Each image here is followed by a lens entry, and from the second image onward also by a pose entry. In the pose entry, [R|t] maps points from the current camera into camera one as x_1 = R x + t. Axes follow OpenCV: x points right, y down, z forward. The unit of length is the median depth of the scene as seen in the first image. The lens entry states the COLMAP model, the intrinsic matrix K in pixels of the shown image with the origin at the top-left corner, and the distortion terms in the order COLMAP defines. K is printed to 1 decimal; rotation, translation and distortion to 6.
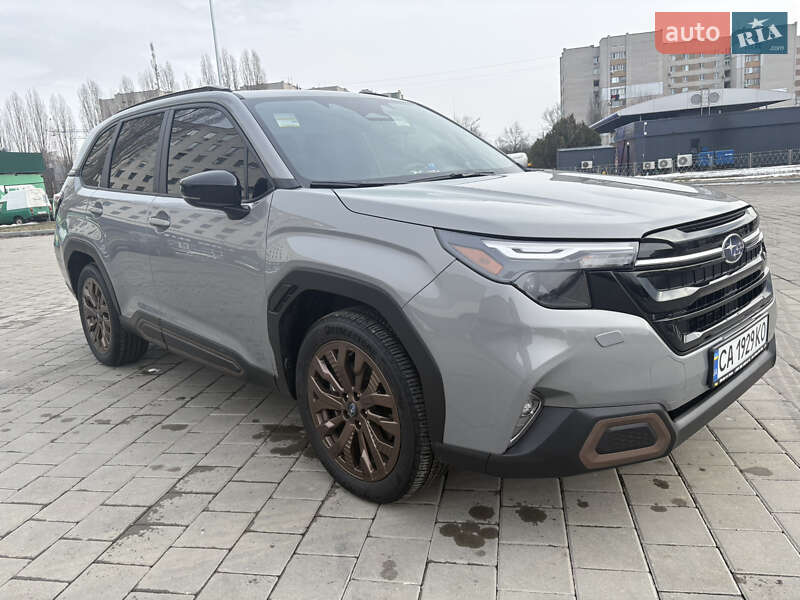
lens RADIAL K [[608.0, 0, 395.9], [0, 608.0, 299.1], [0, 0, 1]] dist [0.024985, -0.009045]
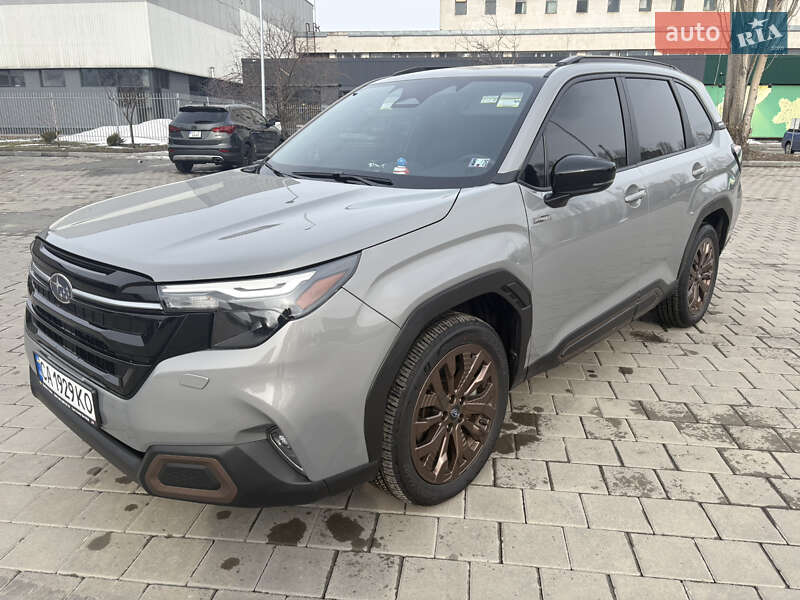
lens RADIAL K [[607.1, 0, 398.2], [0, 607.1, 300.8], [0, 0, 1]] dist [0.023794, -0.000980]
pose [[0.061799, 0.351673, -0.934081, 1.250148], [-0.207742, 0.919905, 0.332591, -0.416975], [0.976230, 0.173494, 0.129906, 1.161793]]
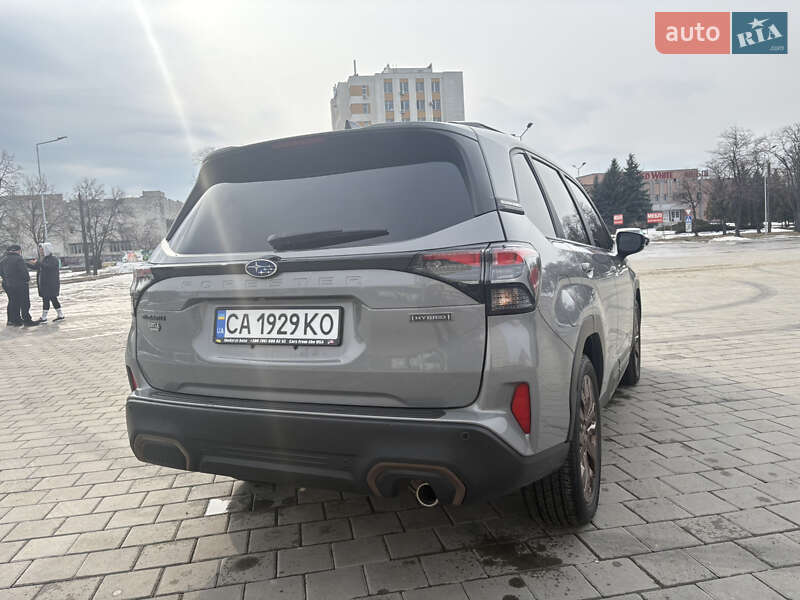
lens RADIAL K [[607.1, 0, 398.2], [0, 607.1, 300.8], [0, 0, 1]] dist [0.023794, -0.000980]
pose [[-0.353781, 0.010554, 0.935269, -1.712312], [0.266711, 0.959560, 0.090060, -0.365209], [-0.896496, 0.281308, -0.342289, 2.293320]]
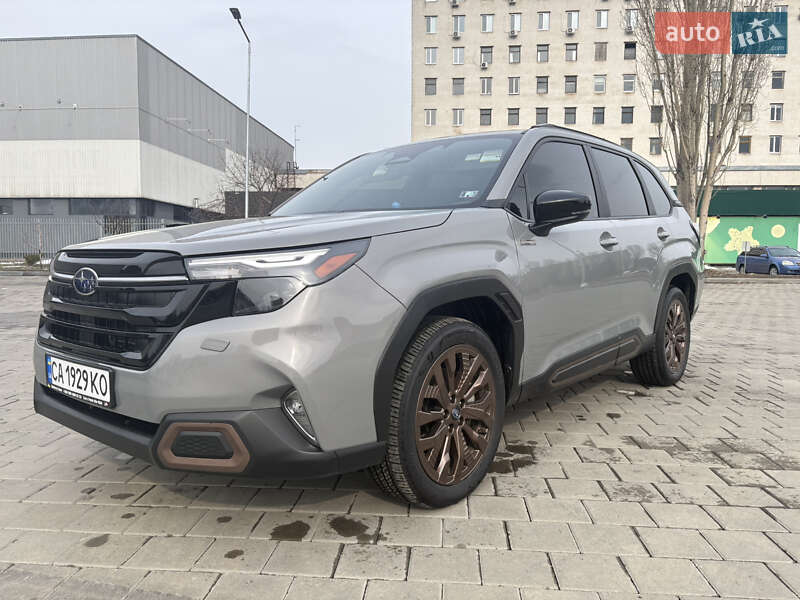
lens RADIAL K [[607.9, 0, 393.4], [0, 607.9, 298.6], [0, 0, 1]] dist [0.020019, 0.007711]
pose [[0.096641, 0.146250, -0.984516, 1.351988], [-0.210719, 0.969731, 0.123370, -0.243054], [0.972758, 0.195534, 0.124533, 1.147427]]
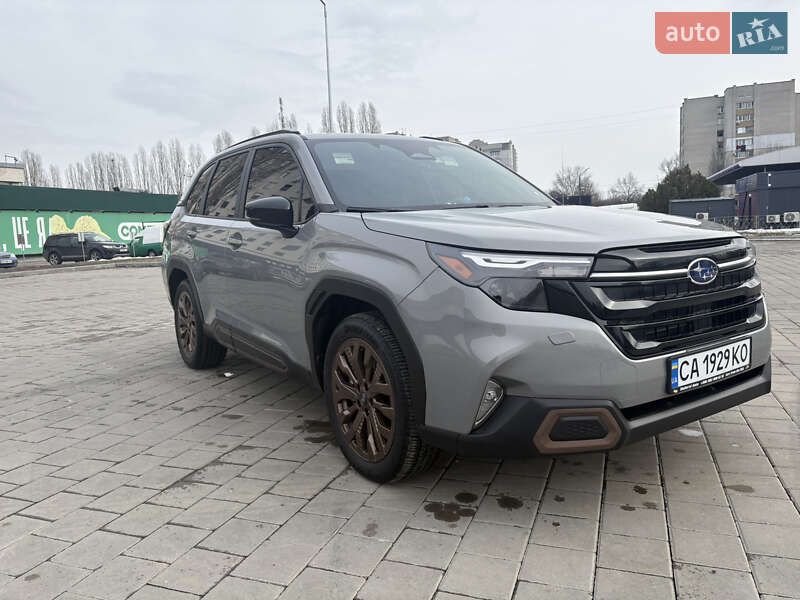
lens RADIAL K [[608.2, 0, 398.2], [0, 608.2, 296.8], [0, 0, 1]] dist [0.024979, -0.010595]
pose [[0.985153, 0.046102, -0.165373, 0.161603], [-0.058932, 0.995550, -0.073532, 0.062565], [0.161247, 0.082186, 0.983486, -0.134782]]
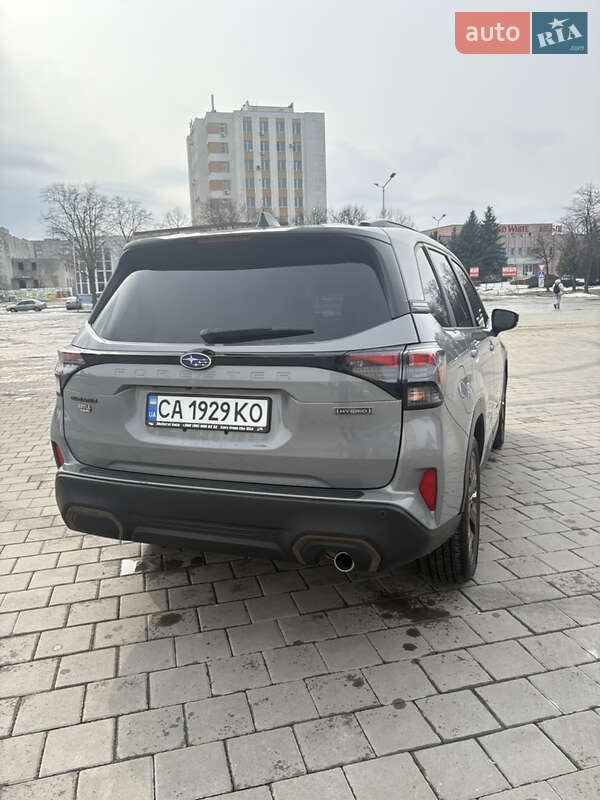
lens RADIAL K [[608.0, 0, 300.0], [0, 608.0, 400.0], [0, 0, 1]] dist [0.024985, -0.009045]
pose [[-0.423808, -0.073026, 0.902803, -1.761134], [0.242255, 0.951292, 0.190671, -0.463677], [-0.872754, 0.299517, -0.385474, 2.396950]]
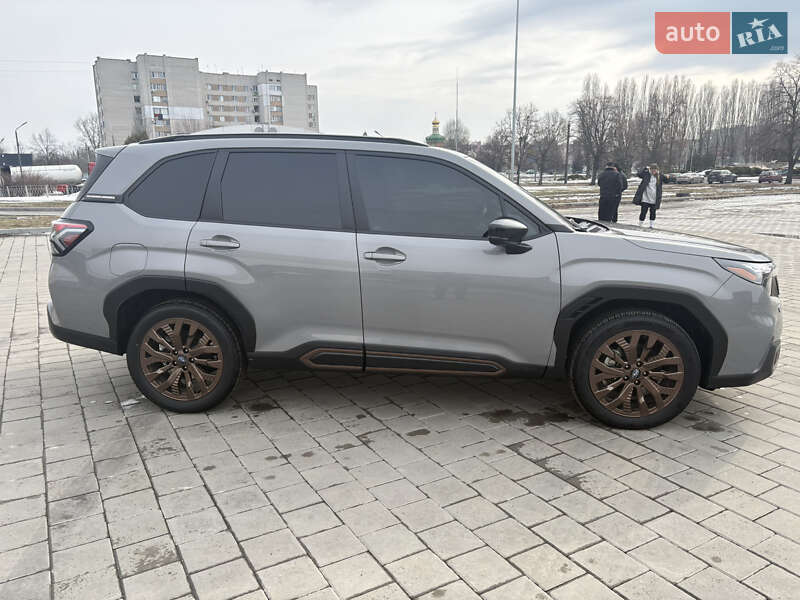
lens RADIAL K [[605.7, 0, 398.5], [0, 605.7, 298.8], [0, 0, 1]] dist [0.025550, -0.003808]
pose [[0.751735, -0.067471, 0.656004, -1.414910], [0.086250, 0.996267, 0.003631, -0.063729], [-0.653801, 0.053851, 0.754748, 0.181254]]
